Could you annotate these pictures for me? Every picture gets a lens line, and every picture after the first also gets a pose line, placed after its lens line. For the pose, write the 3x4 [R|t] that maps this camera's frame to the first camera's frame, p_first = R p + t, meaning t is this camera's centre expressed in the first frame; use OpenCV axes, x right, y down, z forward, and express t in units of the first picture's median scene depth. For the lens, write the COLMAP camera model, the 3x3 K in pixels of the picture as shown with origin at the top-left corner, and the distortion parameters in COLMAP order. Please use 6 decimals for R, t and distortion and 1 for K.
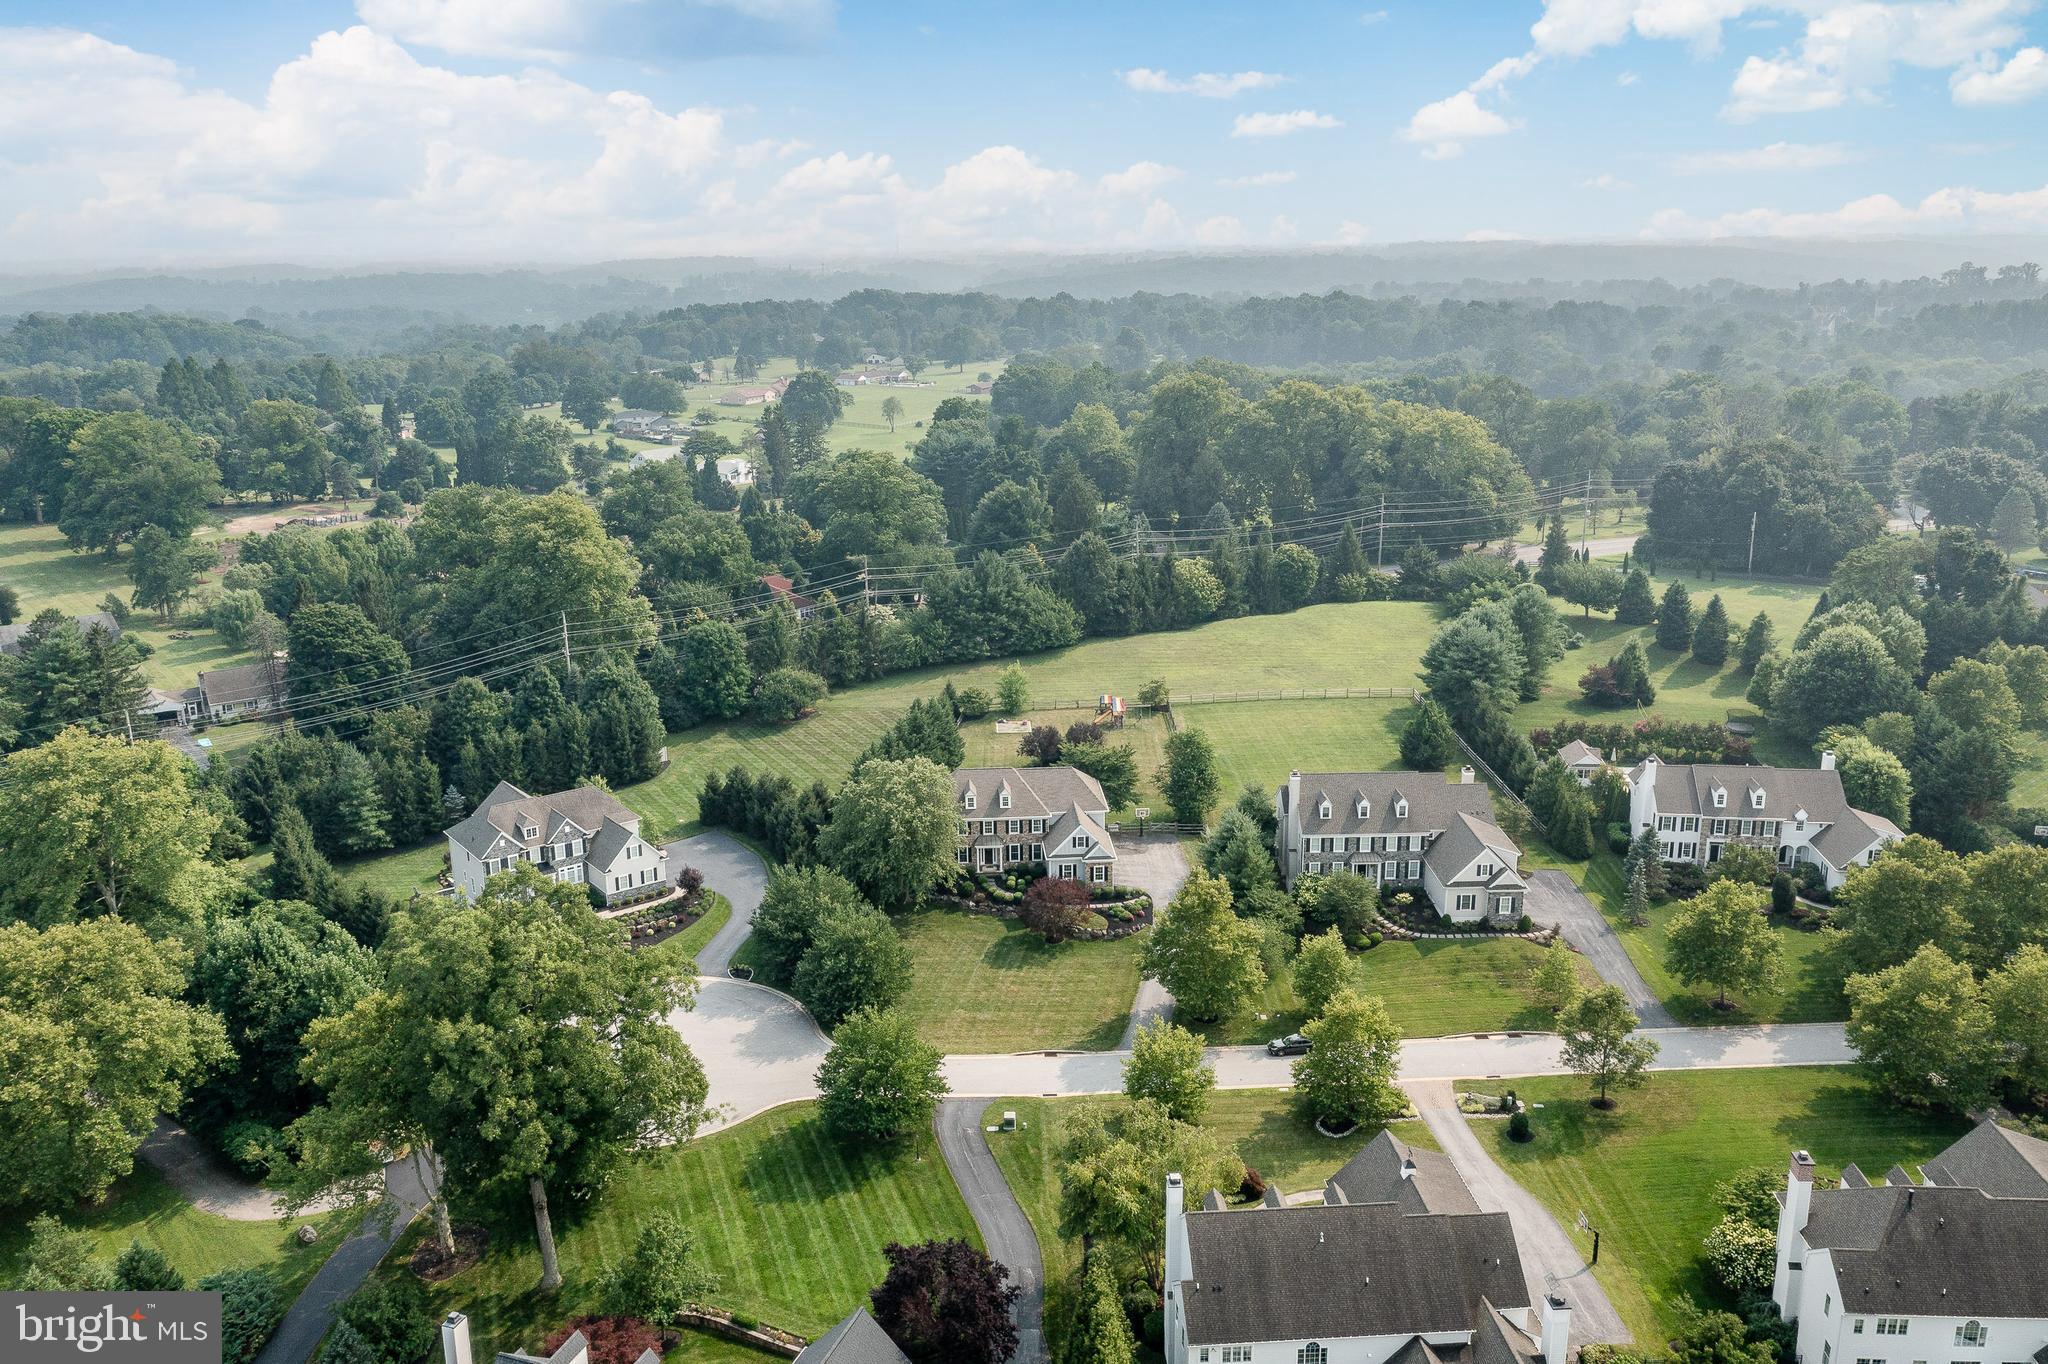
lens RADIAL K [[1635.3, 0, 1025.3], [0, 1635.3, 675.6], [0, 0, 1]] dist [-0.011714, 0.045813]
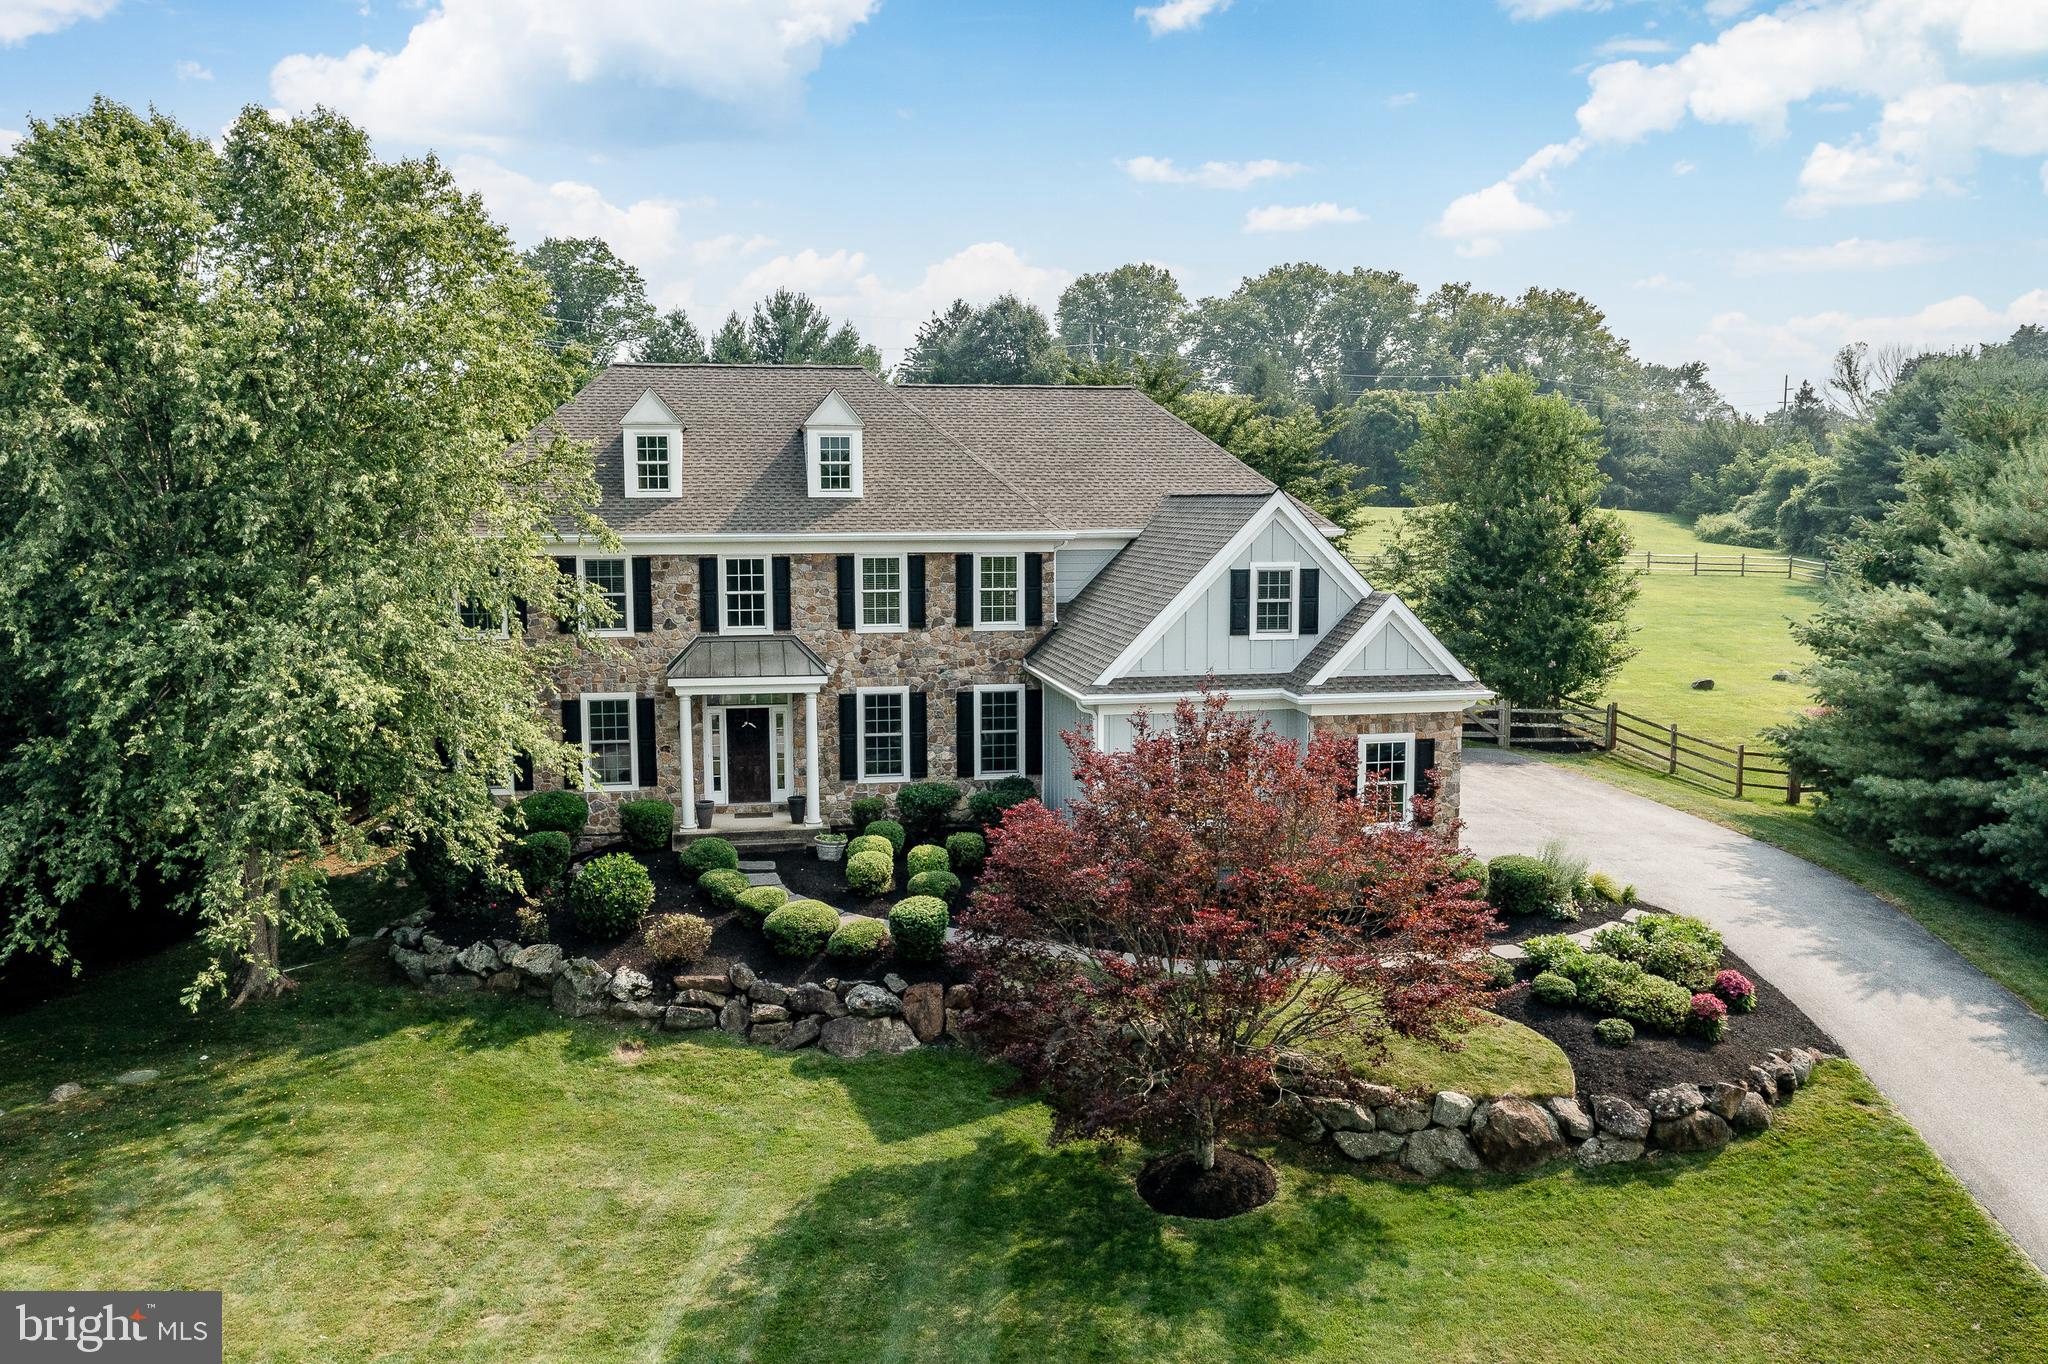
lens RADIAL K [[1635.3, 0, 1025.3], [0, 1635.3, 675.6], [0, 0, 1]] dist [-0.011714, 0.045813]
pose [[0.993708, -0.003721, 0.111940, -0.009816], [0.020510, 0.988593, -0.149206, 0.111287], [-0.110107, 0.150563, 0.982450, 0.686909]]
